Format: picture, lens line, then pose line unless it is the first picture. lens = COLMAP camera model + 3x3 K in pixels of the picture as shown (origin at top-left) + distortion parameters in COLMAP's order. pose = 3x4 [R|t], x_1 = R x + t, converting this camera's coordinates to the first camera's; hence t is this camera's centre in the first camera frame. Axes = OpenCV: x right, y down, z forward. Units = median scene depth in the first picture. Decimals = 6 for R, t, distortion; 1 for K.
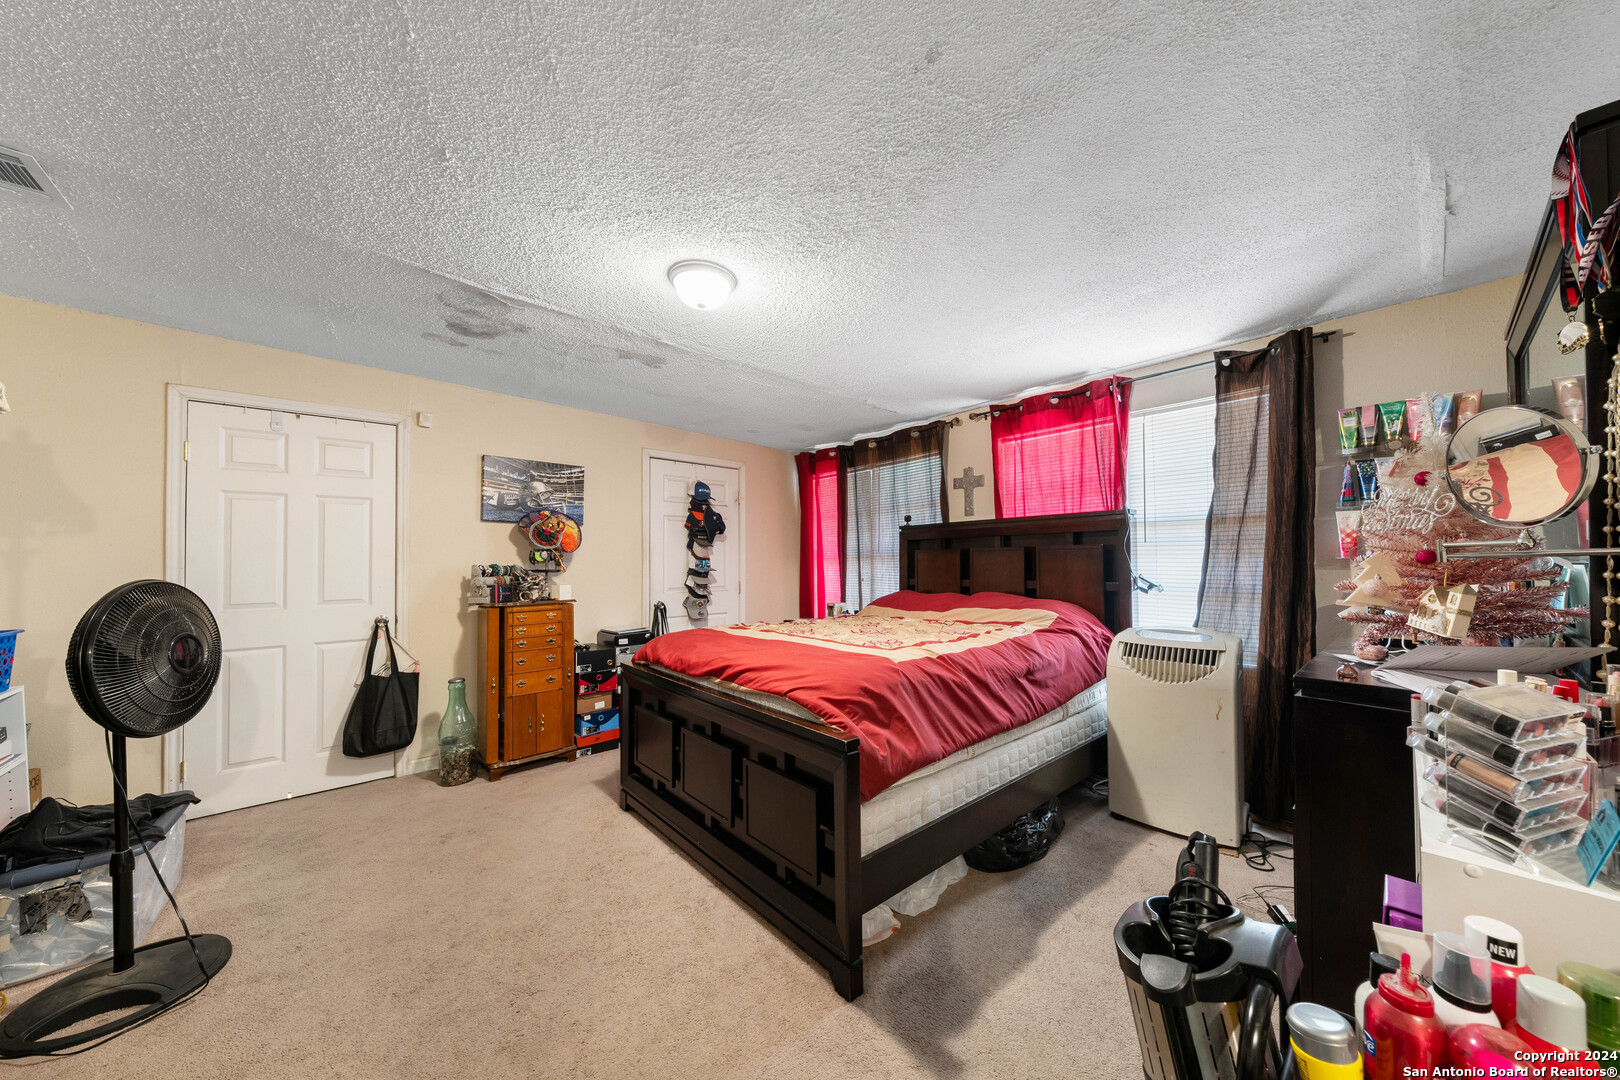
lens RADIAL K [[544.3, 0, 808.9], [0, 544.3, 560.4], [0, 0, 1]] dist [0.000034, -0.000014]
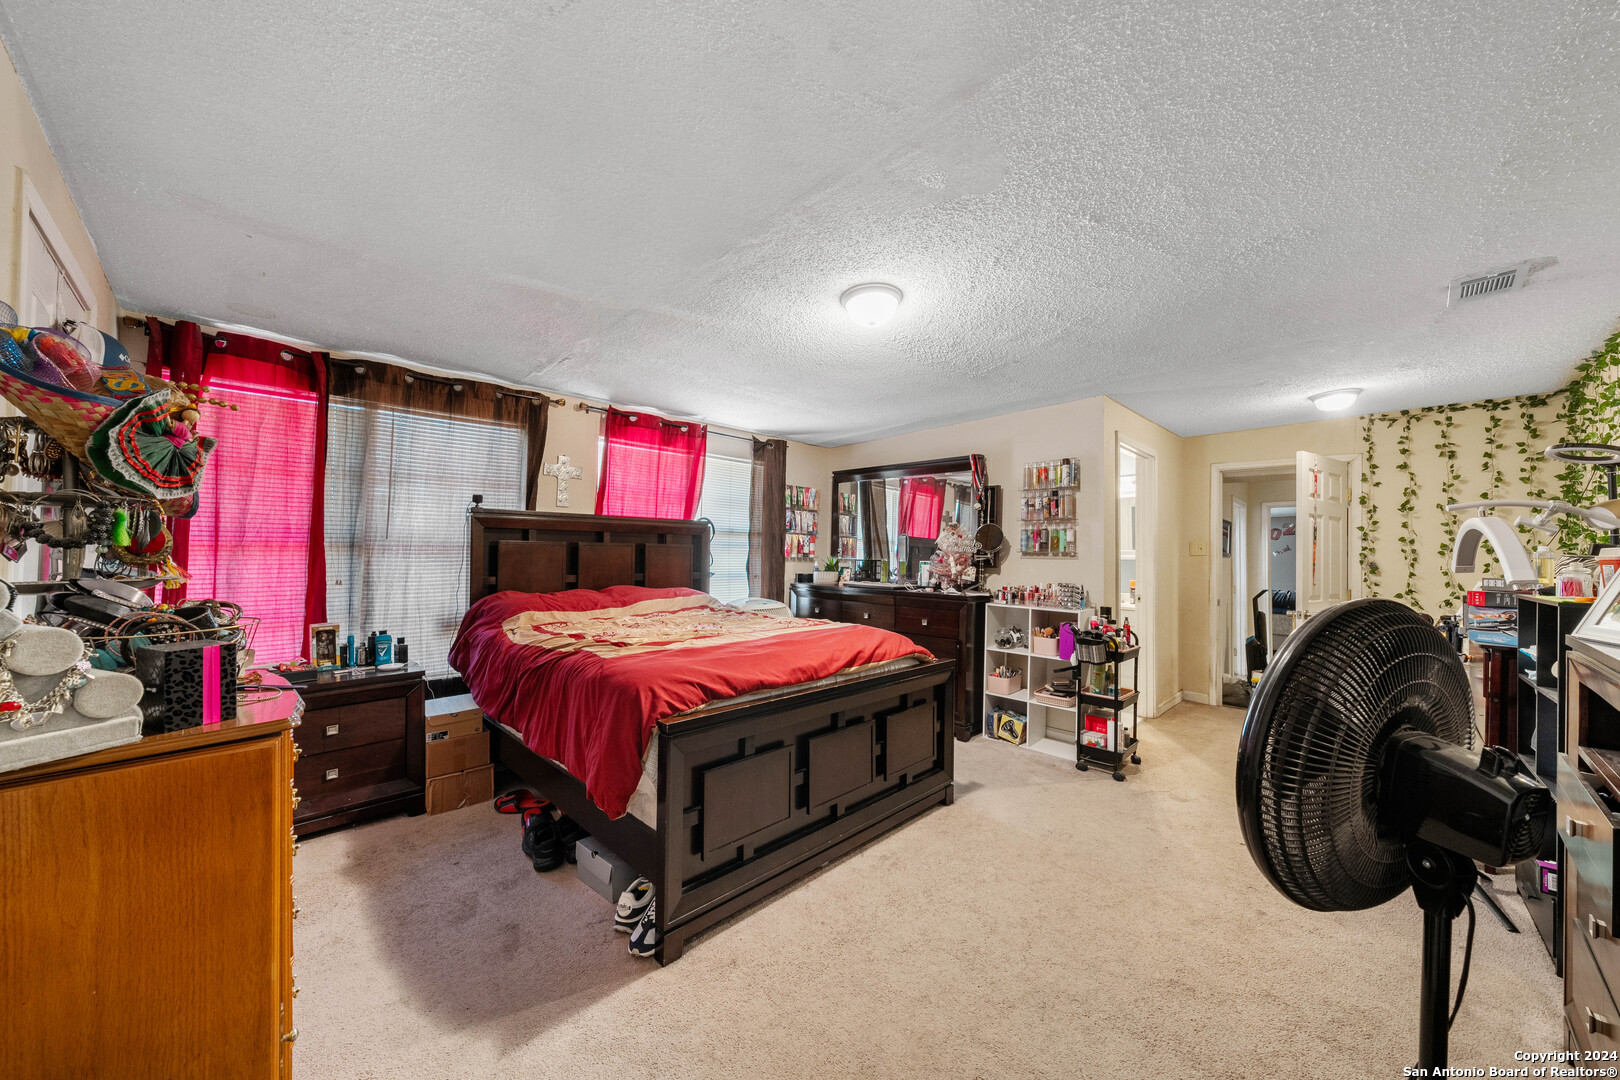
lens RADIAL K [[572.5, 0, 805.9], [0, 572.5, 561.2], [0, 0, 1]] dist [0.000014, -0.000055]
pose [[-0.064138, -0.002674, 0.997937, -0.844788], [-0.013683, 0.999905, 0.001800, 0.003802], [-0.997847, -0.013539, -0.064168, 0.762346]]
